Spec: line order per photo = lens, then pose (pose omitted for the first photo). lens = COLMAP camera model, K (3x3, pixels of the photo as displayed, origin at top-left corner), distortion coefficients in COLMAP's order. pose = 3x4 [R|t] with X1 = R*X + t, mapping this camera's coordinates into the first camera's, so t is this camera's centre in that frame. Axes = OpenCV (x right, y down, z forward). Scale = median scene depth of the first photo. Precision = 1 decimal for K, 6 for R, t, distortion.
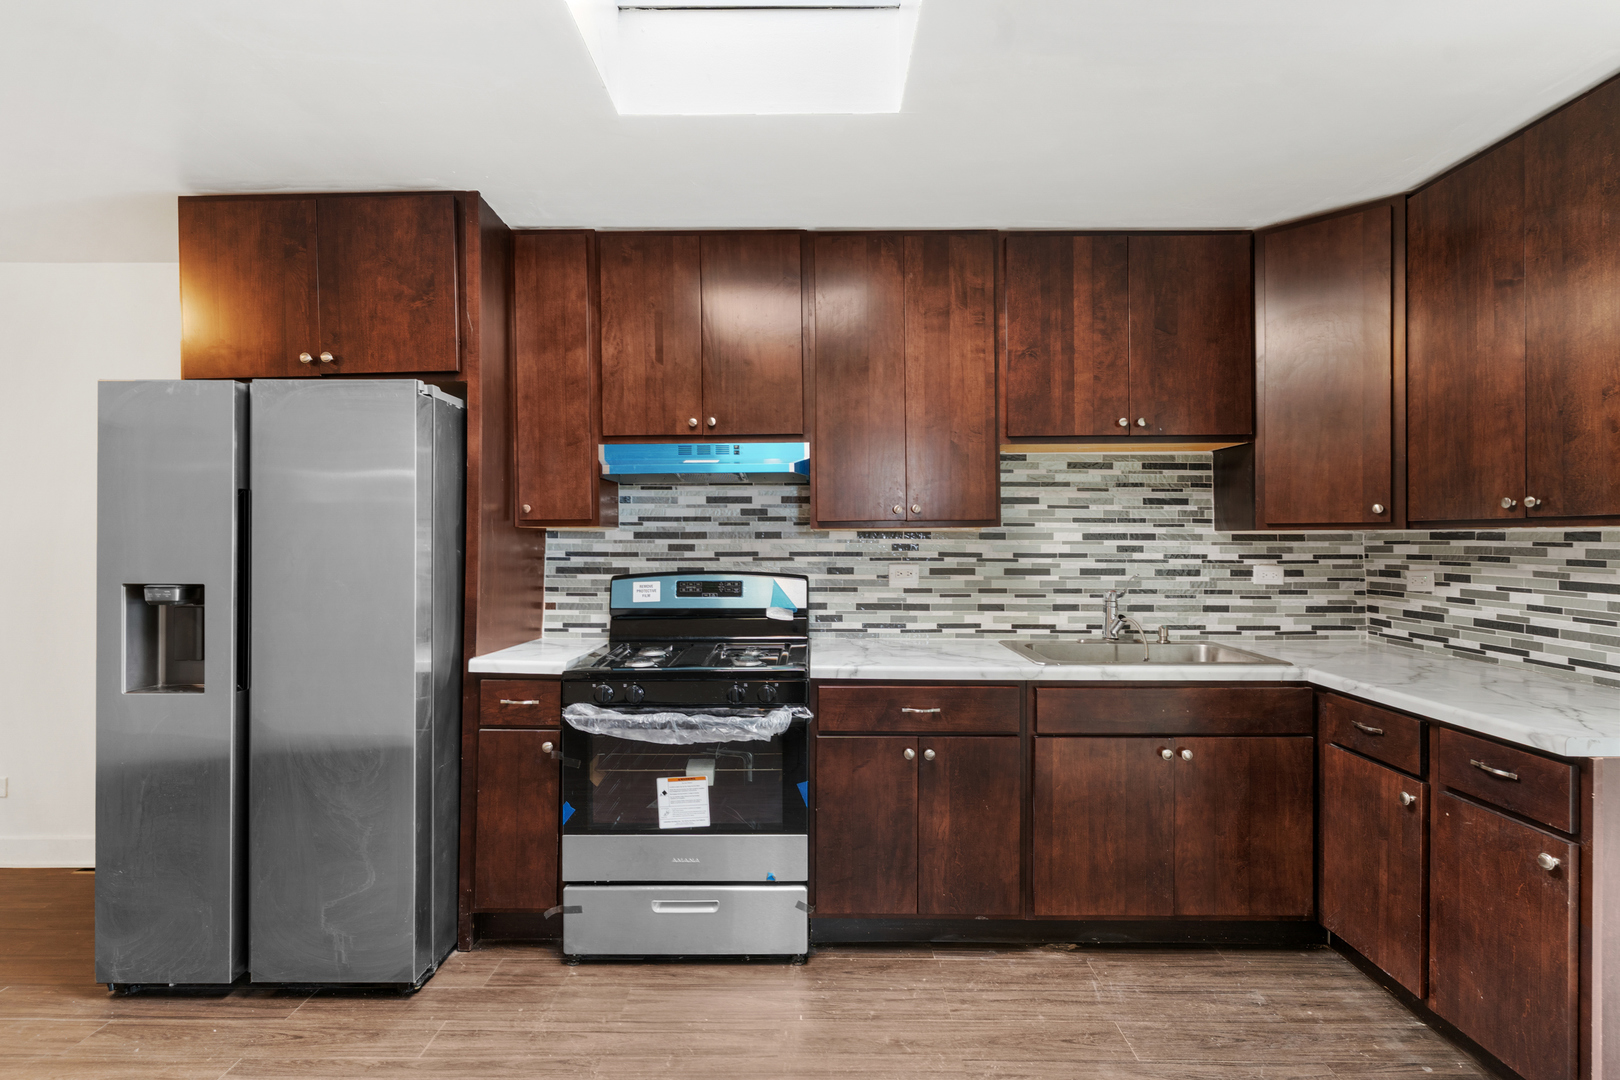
lens RADIAL K [[766.6, 0, 810.0], [0, 766.6, 540.0], [0, 0, 1]] dist [0.002393, -0.000457]
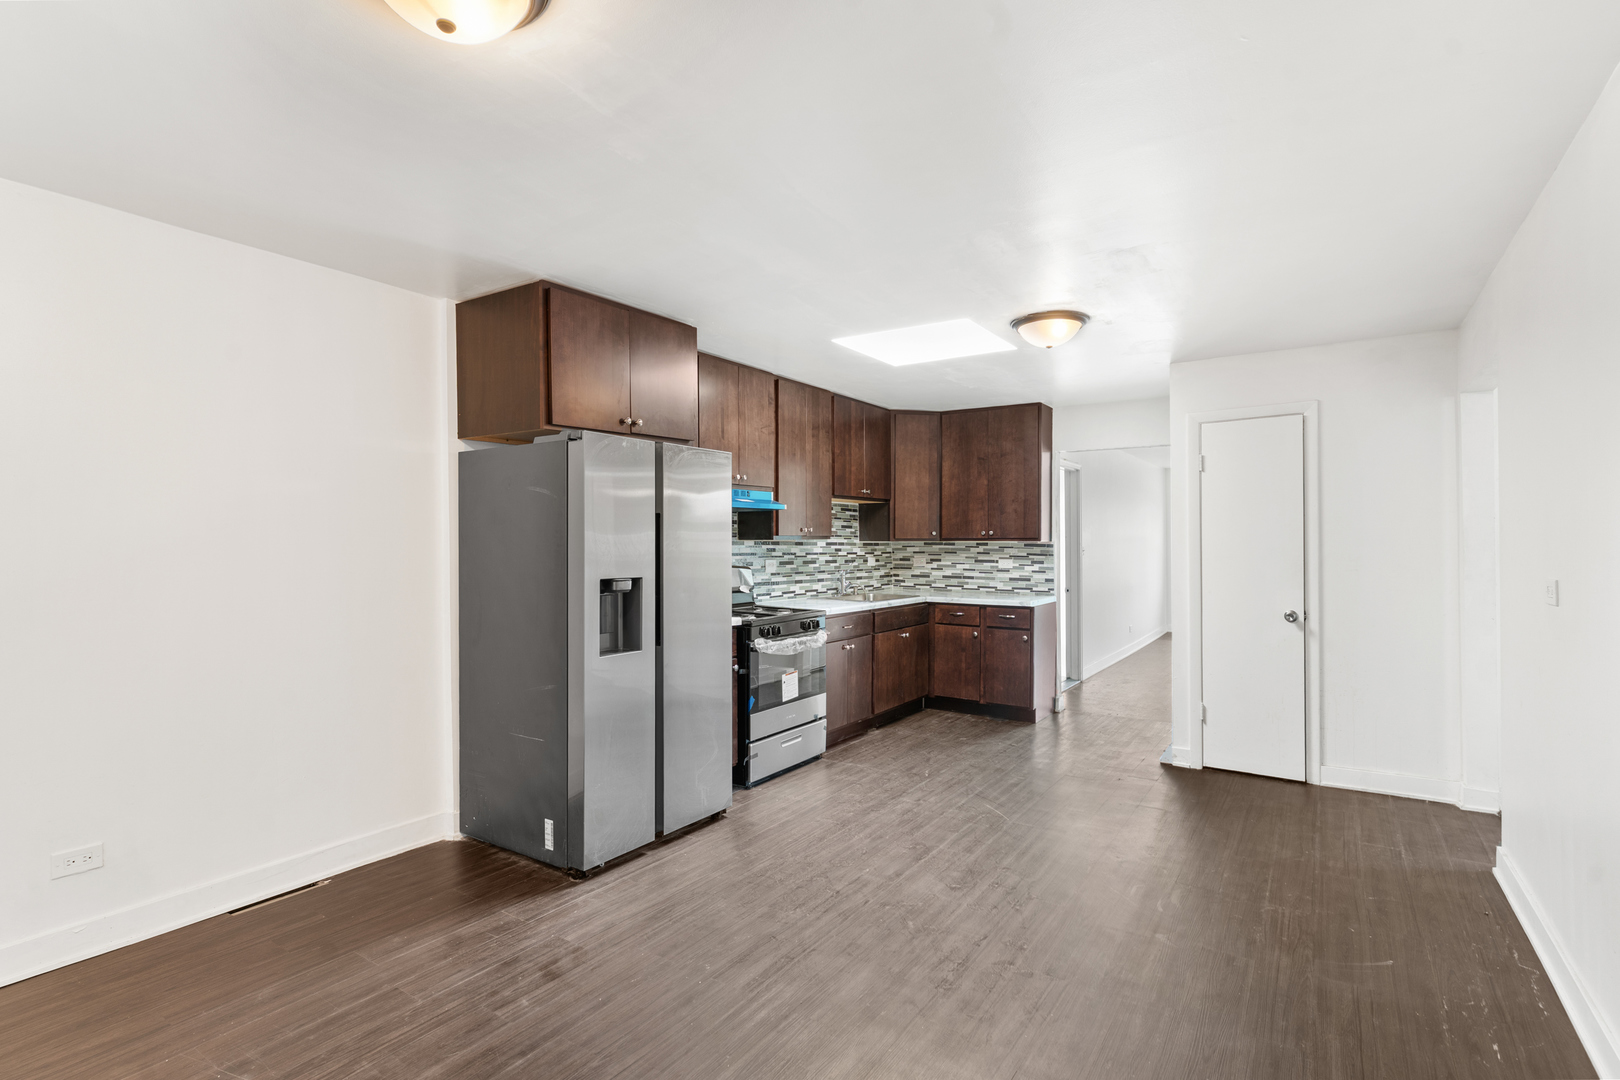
lens RADIAL K [[778.5, 0, 813.6], [0, 778.5, 547.2], [0, 0, 1]] dist [0.000791, -0.000014]
pose [[0.550801, -0.004308, 0.834626, -1.659229], [0.001093, 0.999990, 0.004440, -0.005855], [-0.834636, -0.001534, 0.550800, -0.094715]]
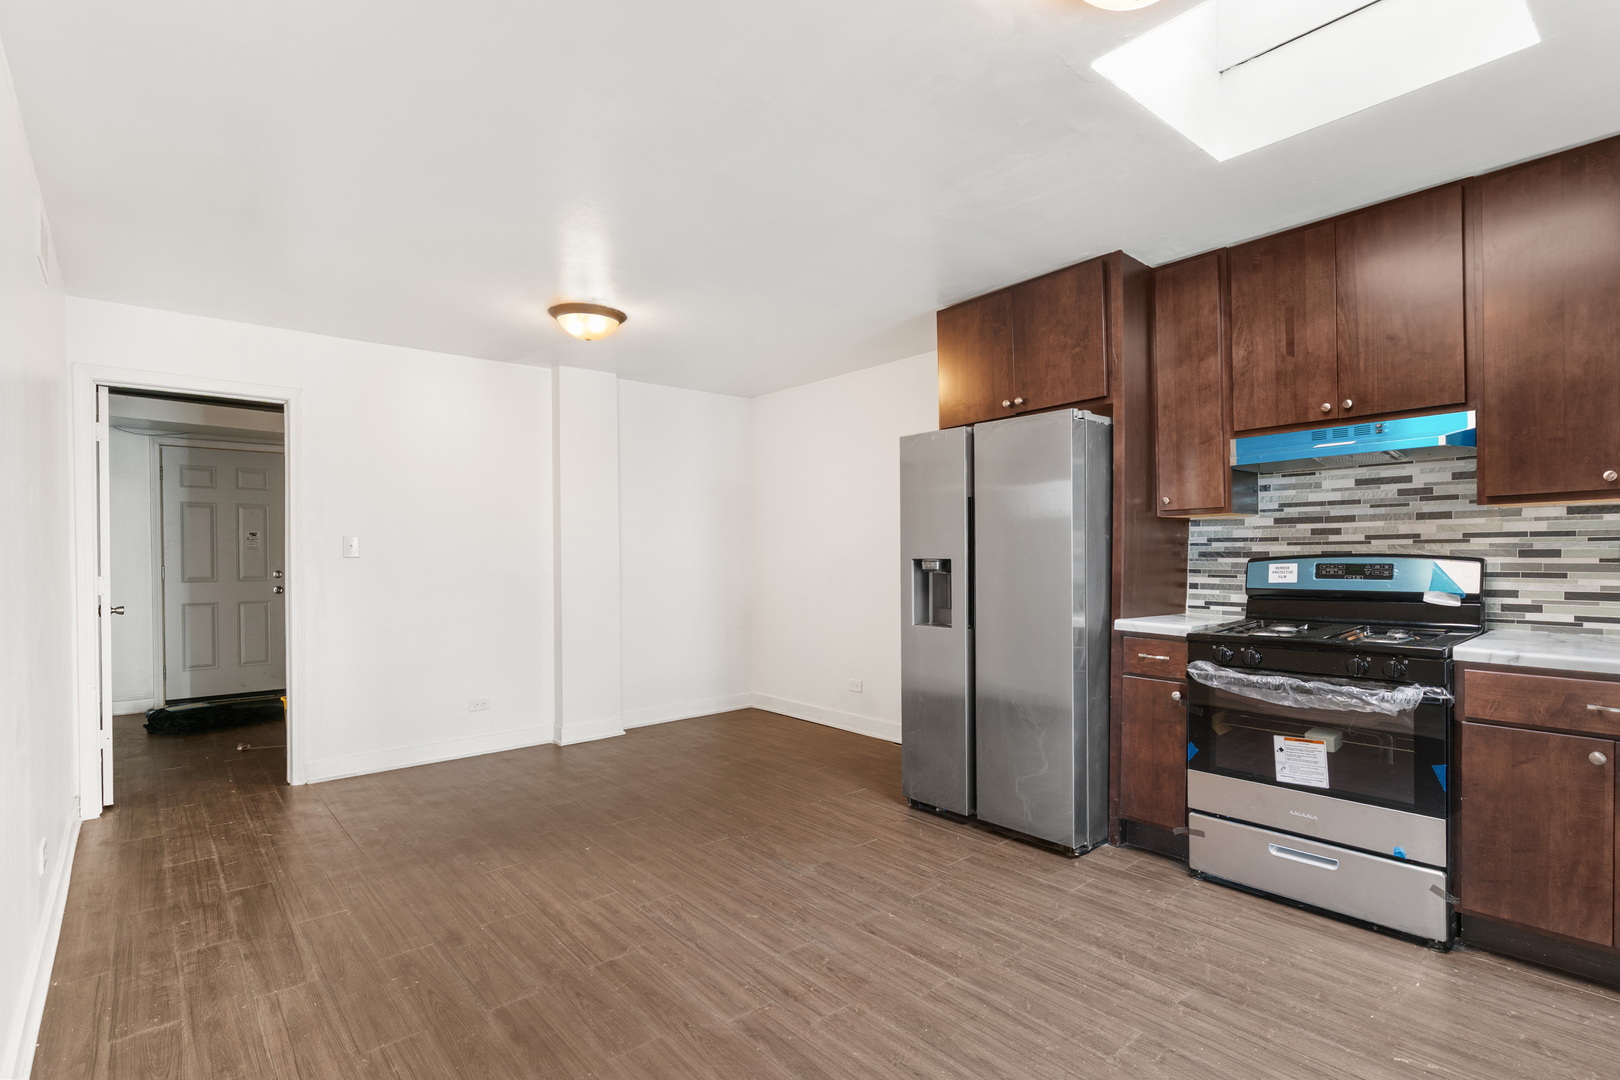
lens RADIAL K [[785.7, 0, 810.1], [0, 785.7, 561.5], [0, 0, 1]] dist [0.001374, 0.000802]
pose [[0.651249, 0.001335, -0.758863, 0.218426], [0.011585, 0.999864, 0.011700, 0.036323], [0.758775, -0.016411, 0.651146, -0.238346]]
